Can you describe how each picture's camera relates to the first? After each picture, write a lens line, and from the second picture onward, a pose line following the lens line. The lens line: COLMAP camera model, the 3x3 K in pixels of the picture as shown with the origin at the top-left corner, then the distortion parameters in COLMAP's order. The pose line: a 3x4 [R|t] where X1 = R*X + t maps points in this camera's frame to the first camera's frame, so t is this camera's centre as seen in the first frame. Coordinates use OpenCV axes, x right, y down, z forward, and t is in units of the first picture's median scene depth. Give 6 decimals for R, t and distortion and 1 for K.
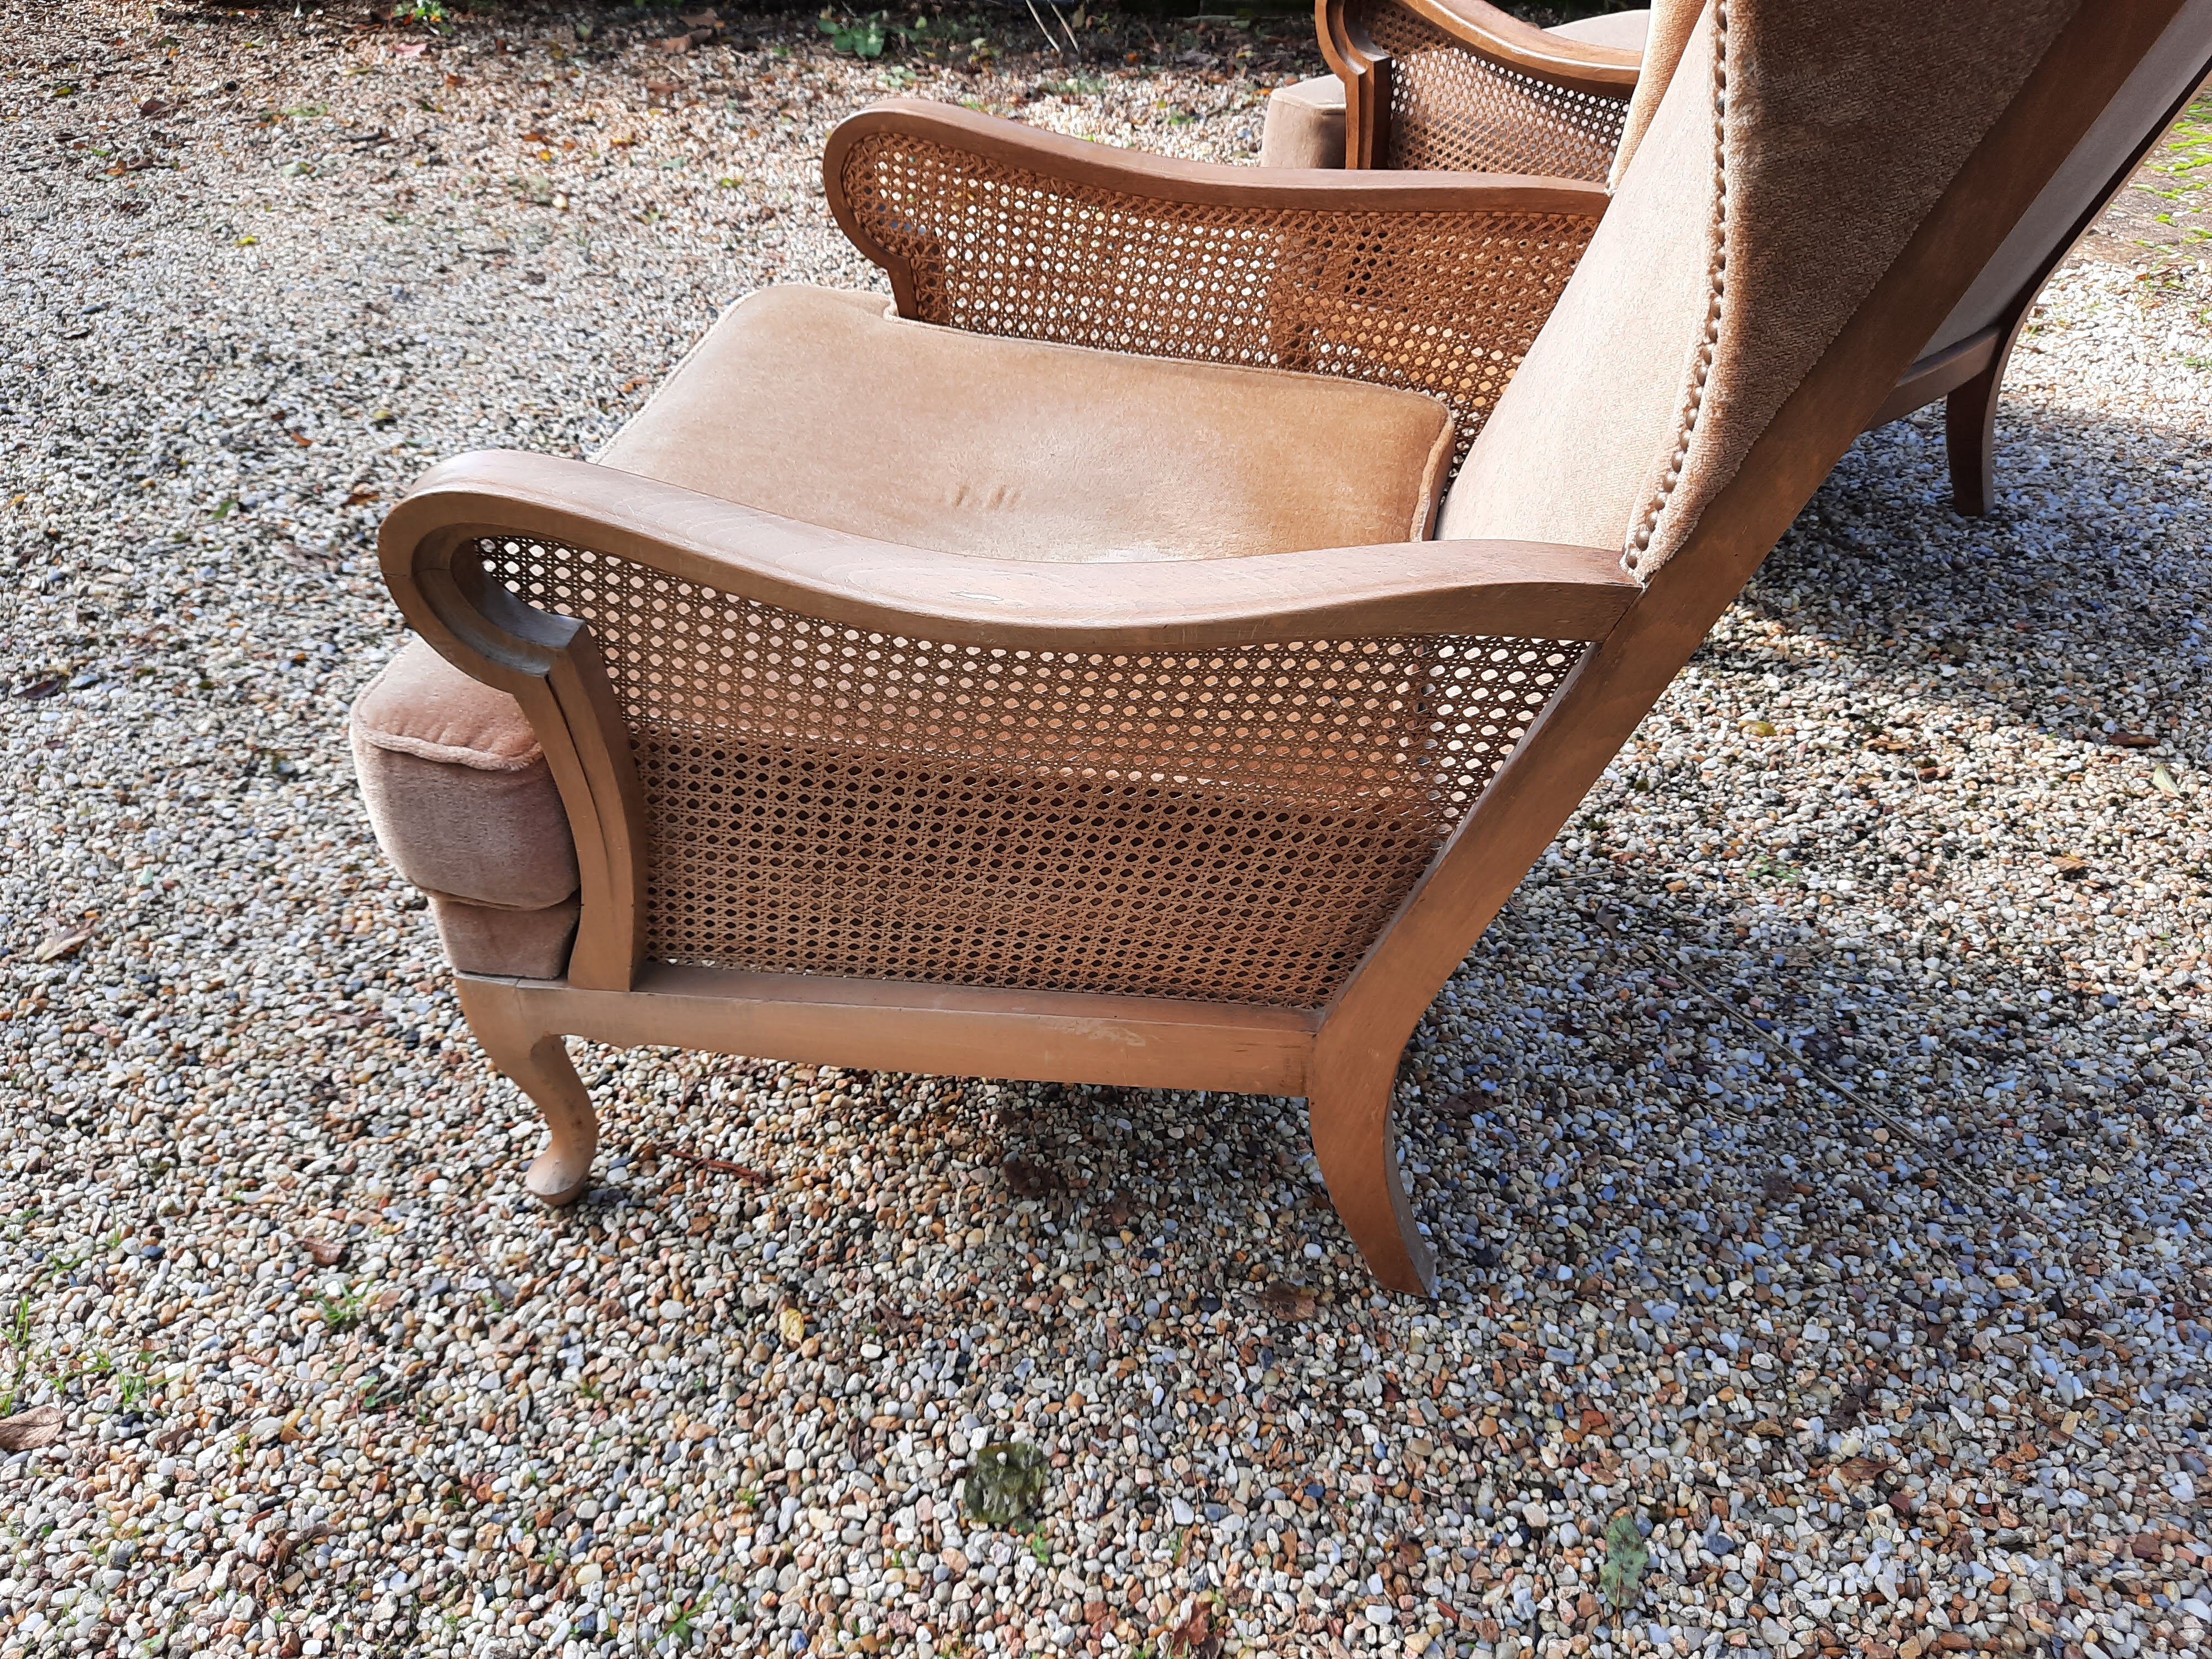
lens RADIAL K [[1612.8, 0, 1102.5], [0, 1612.8, 840.6], [0, 0, 1]] dist [0.034625, -0.029871]
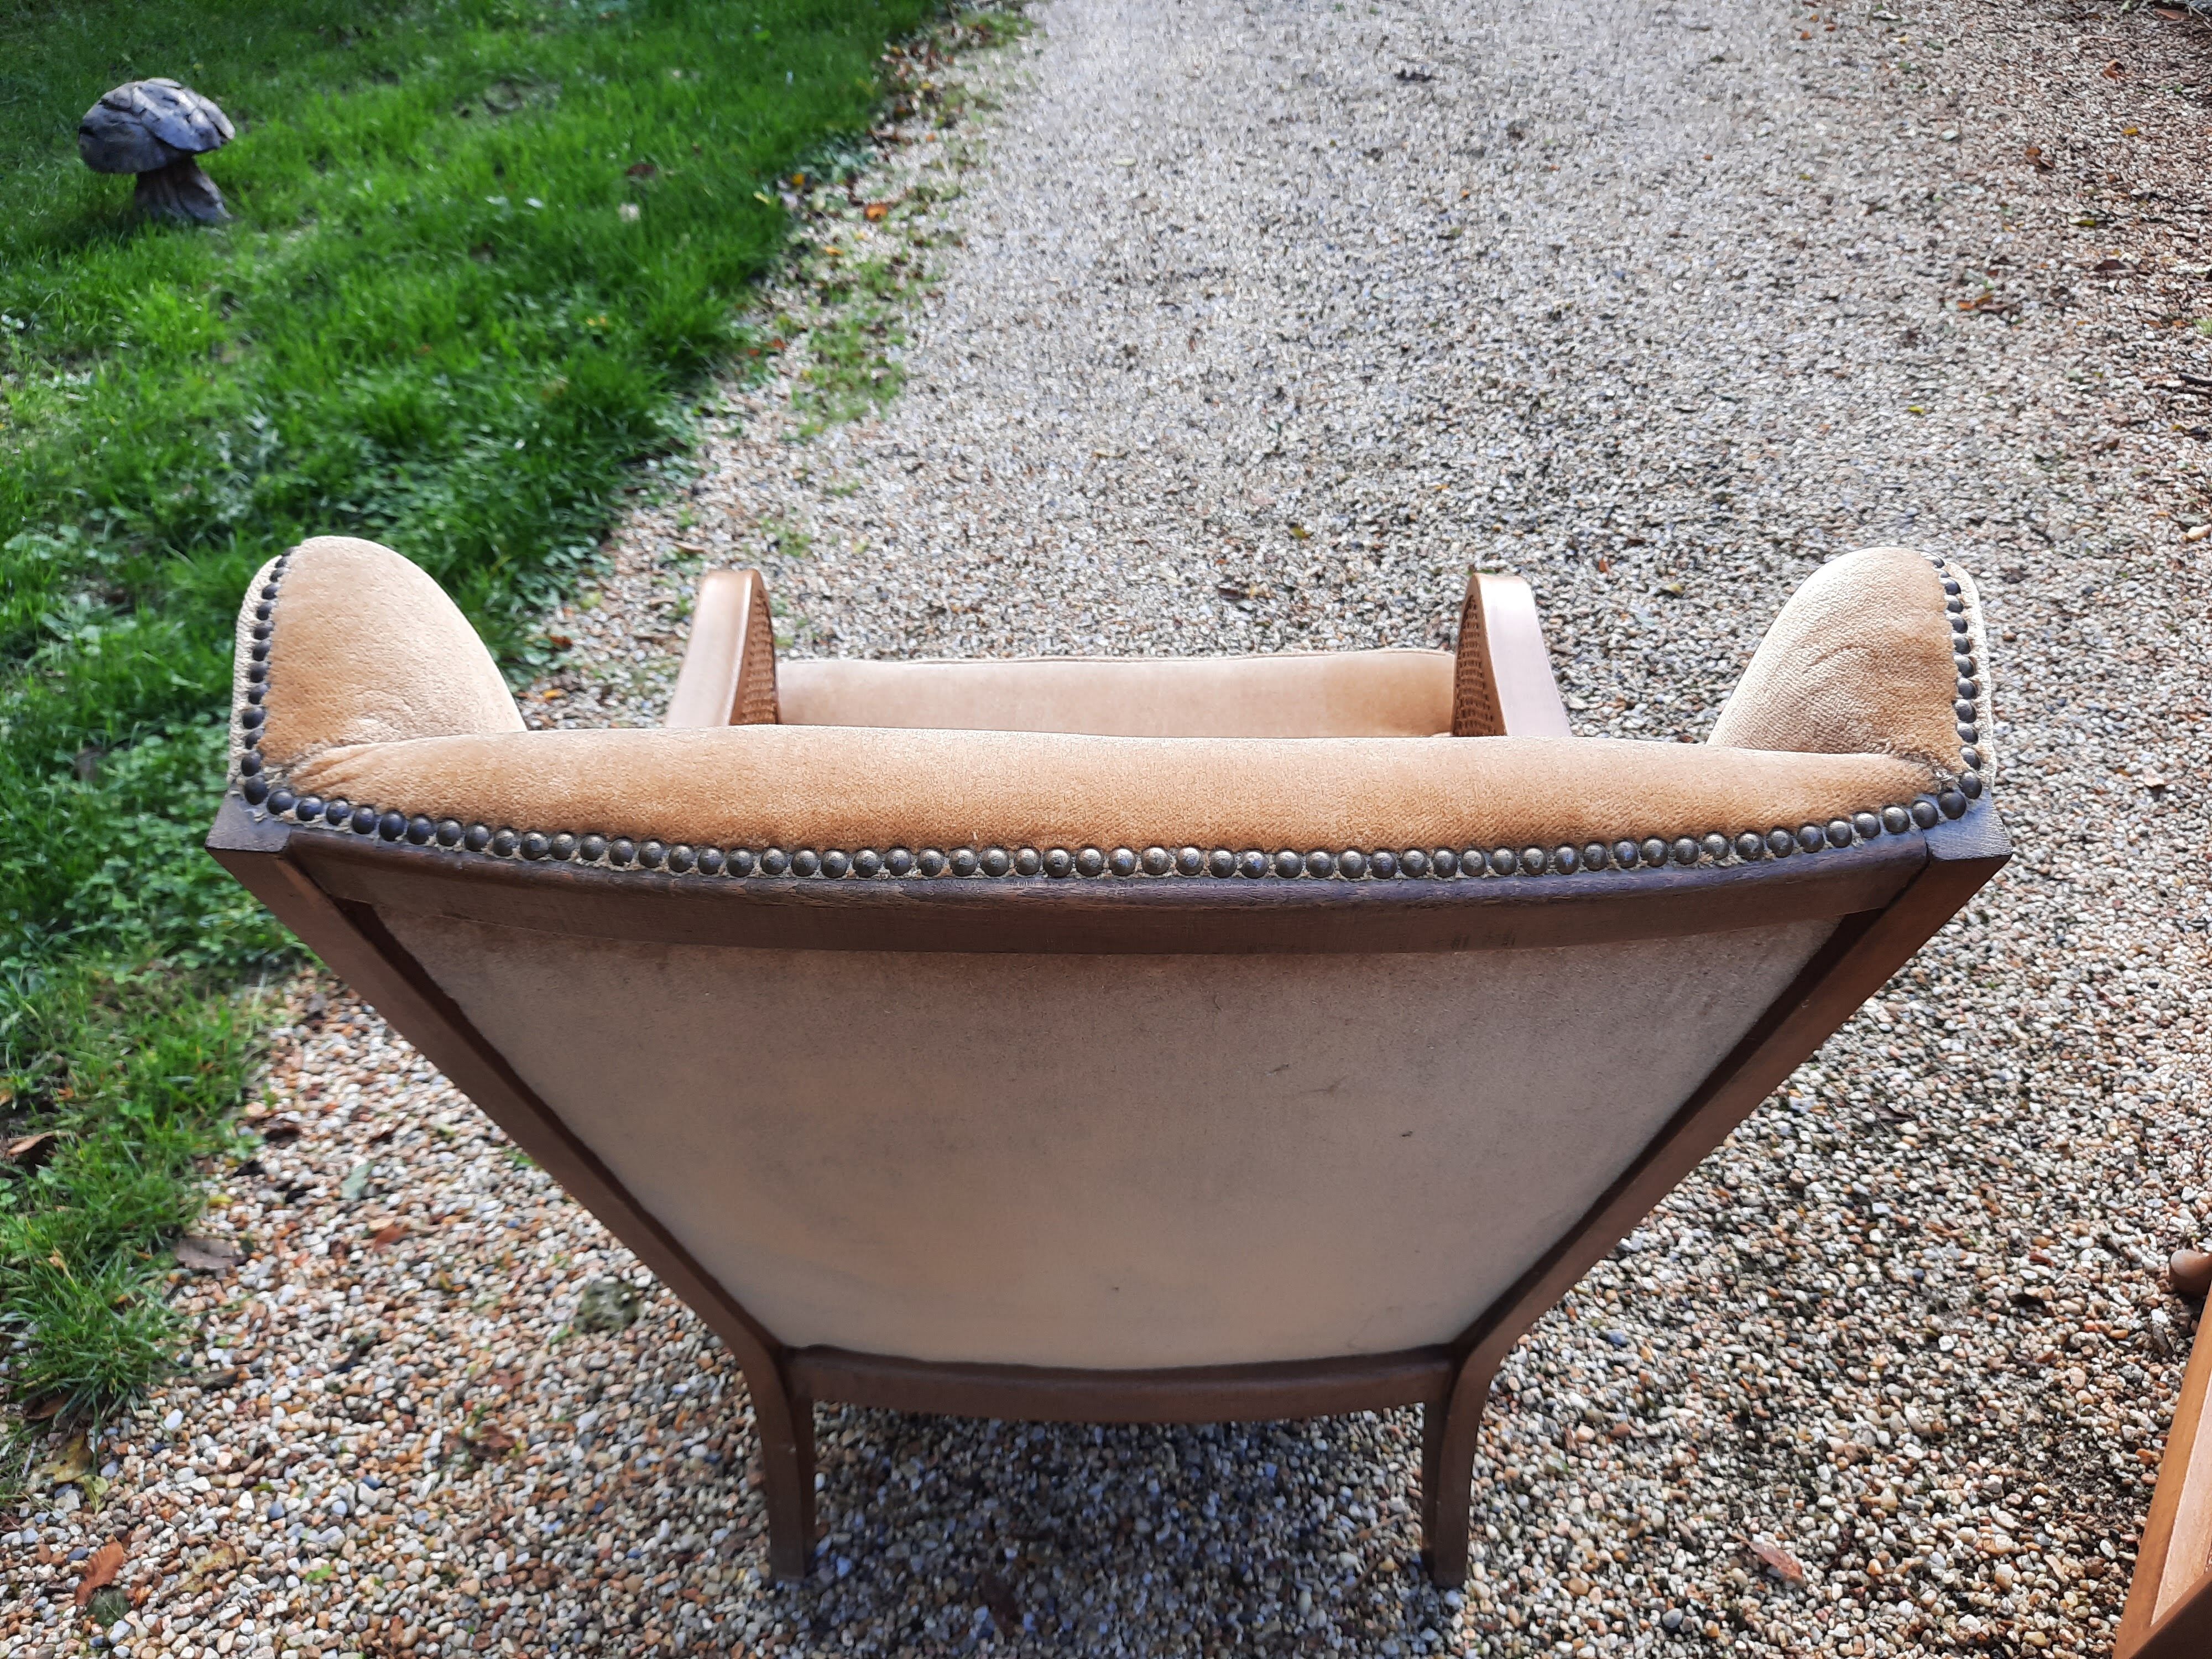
lens RADIAL K [[1612.8, 0, 1114.8], [0, 1612.8, 831.9], [0, 0, 1]] dist [0.034625, -0.029871]
pose [[0.216045, 0.639935, -0.737434, 0.490026], [-0.627197, 0.669795, 0.397490, -0.438850], [0.748297, 0.376641, 0.546071, 0.222914]]
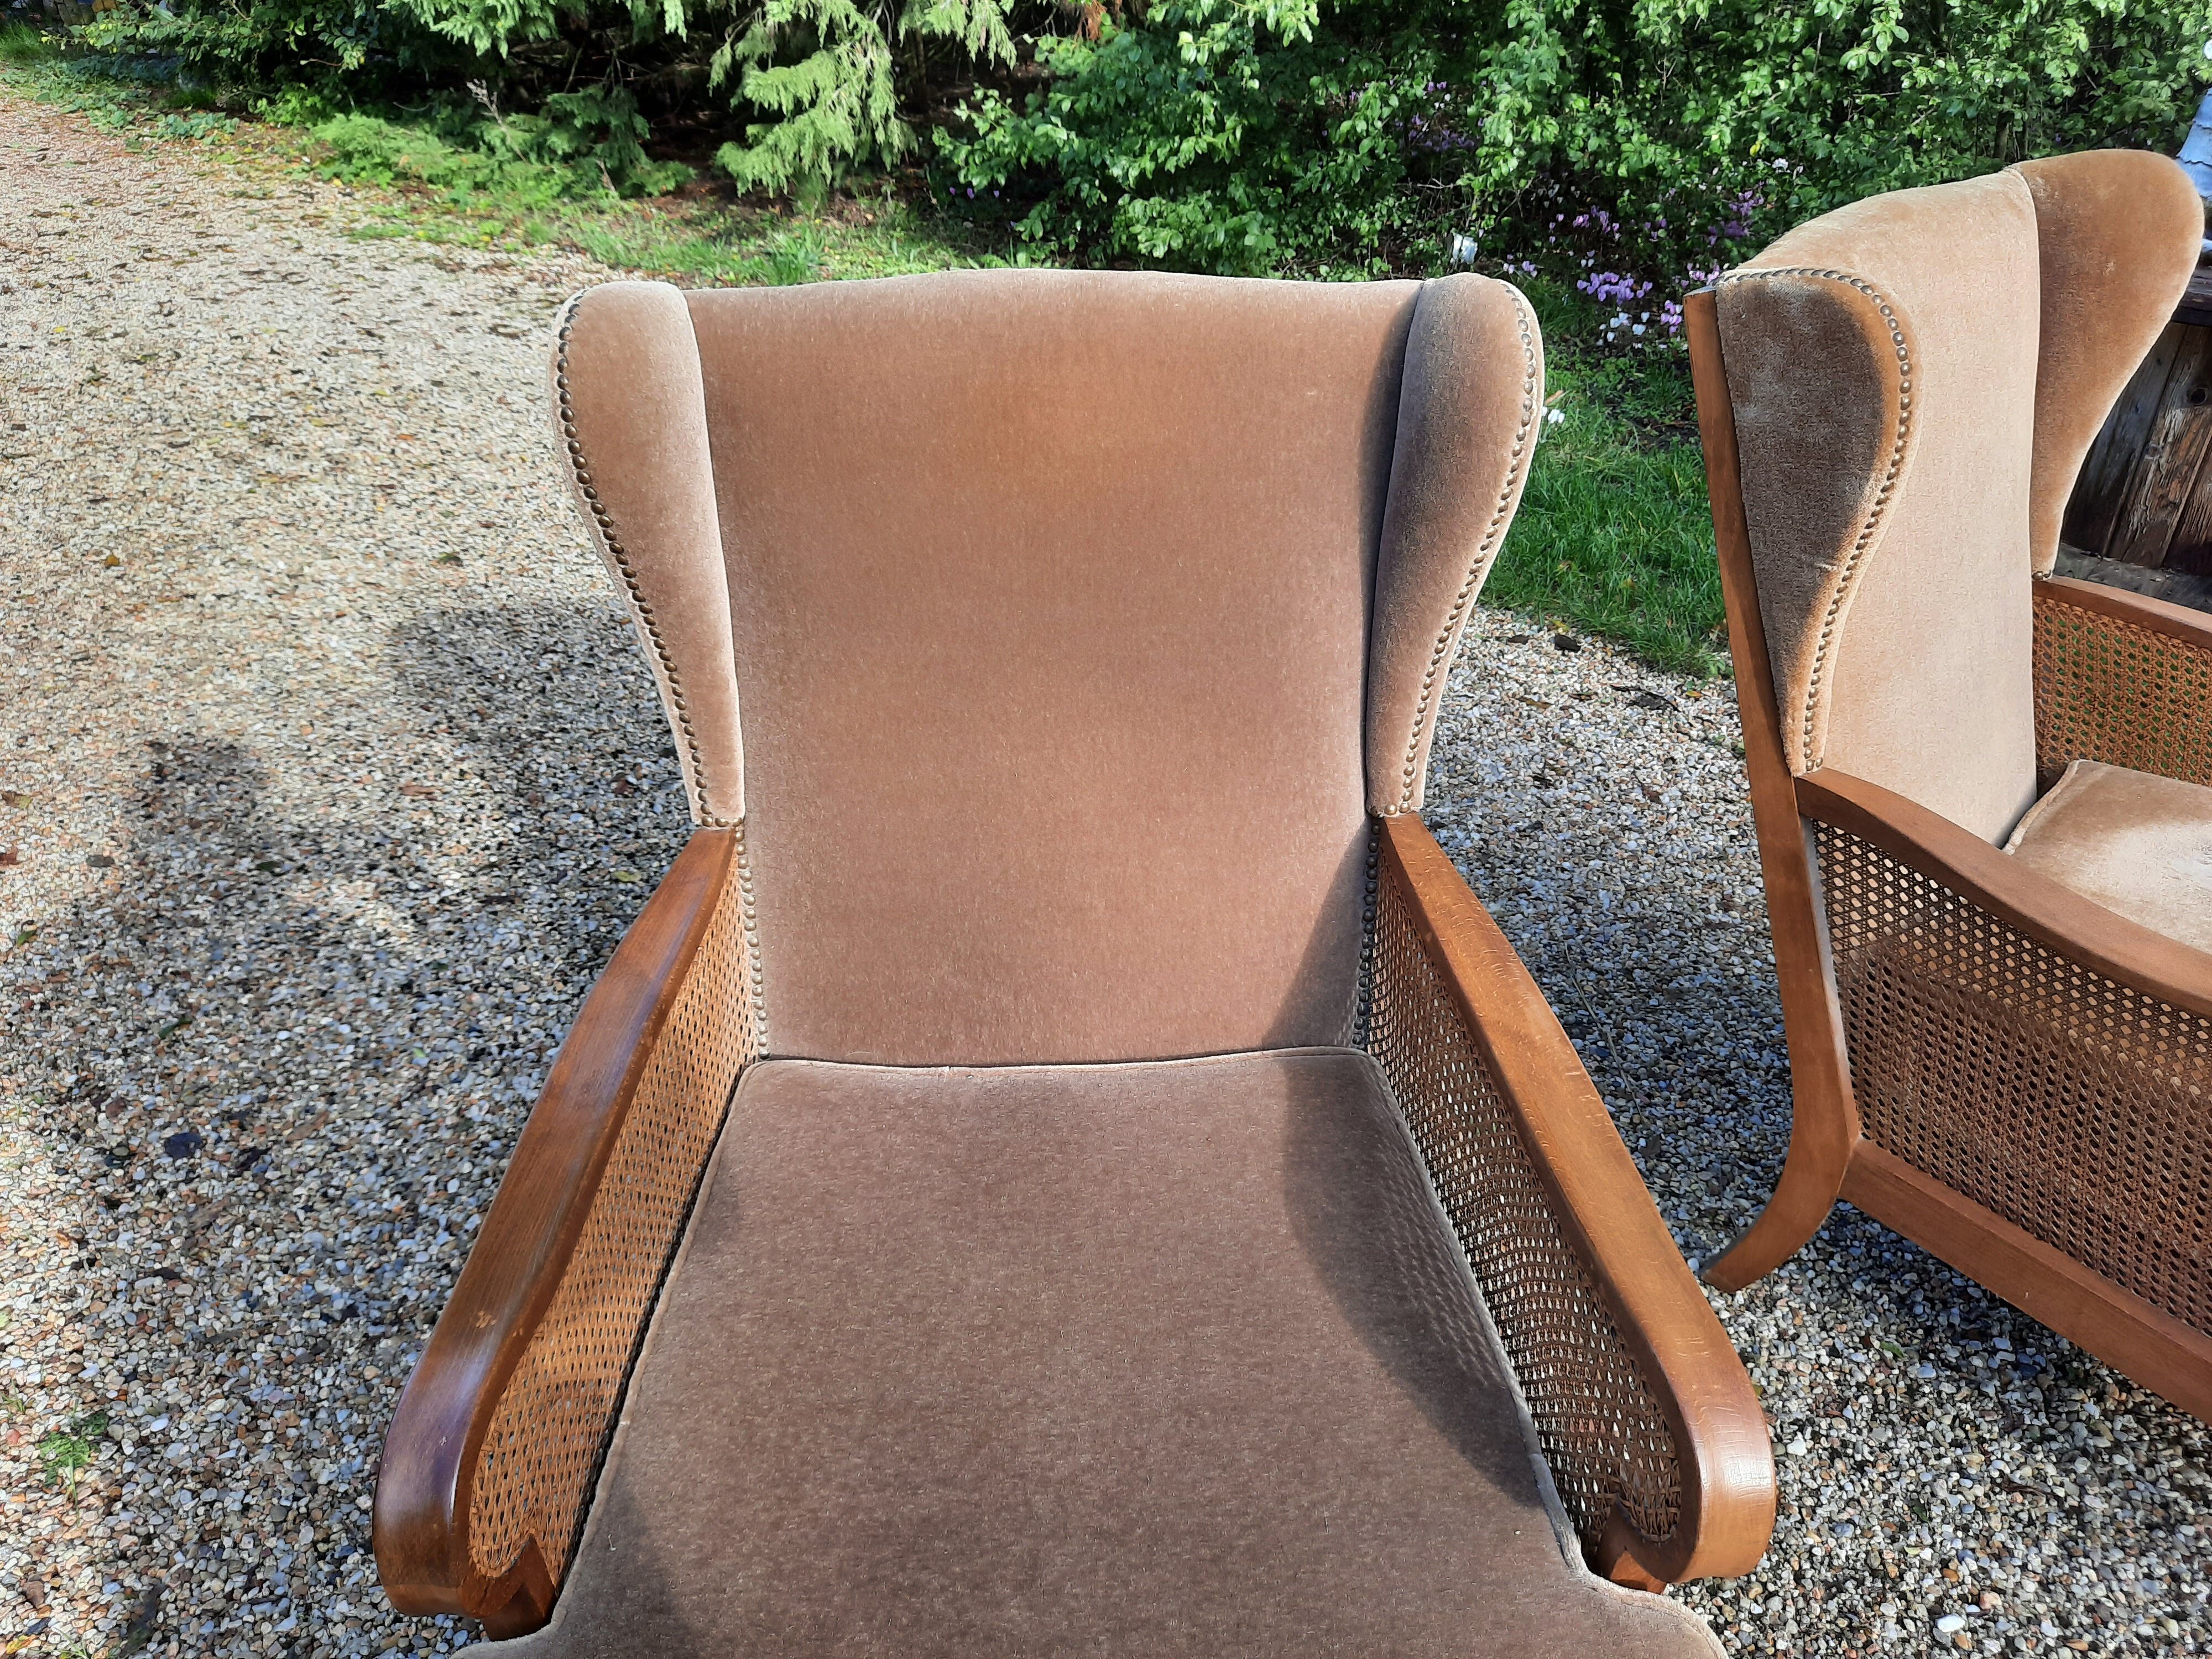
lens RADIAL K [[1612.8, 0, 1122.4], [0, 1612.8, 819.0], [0, 0, 1]] dist [0.034625, -0.029871]
pose [[-0.852411, -0.280257, 0.441420, 0.143945], [0.330028, 0.366428, 0.869949, -1.029770], [-0.405558, 0.887235, -0.219855, 0.977957]]
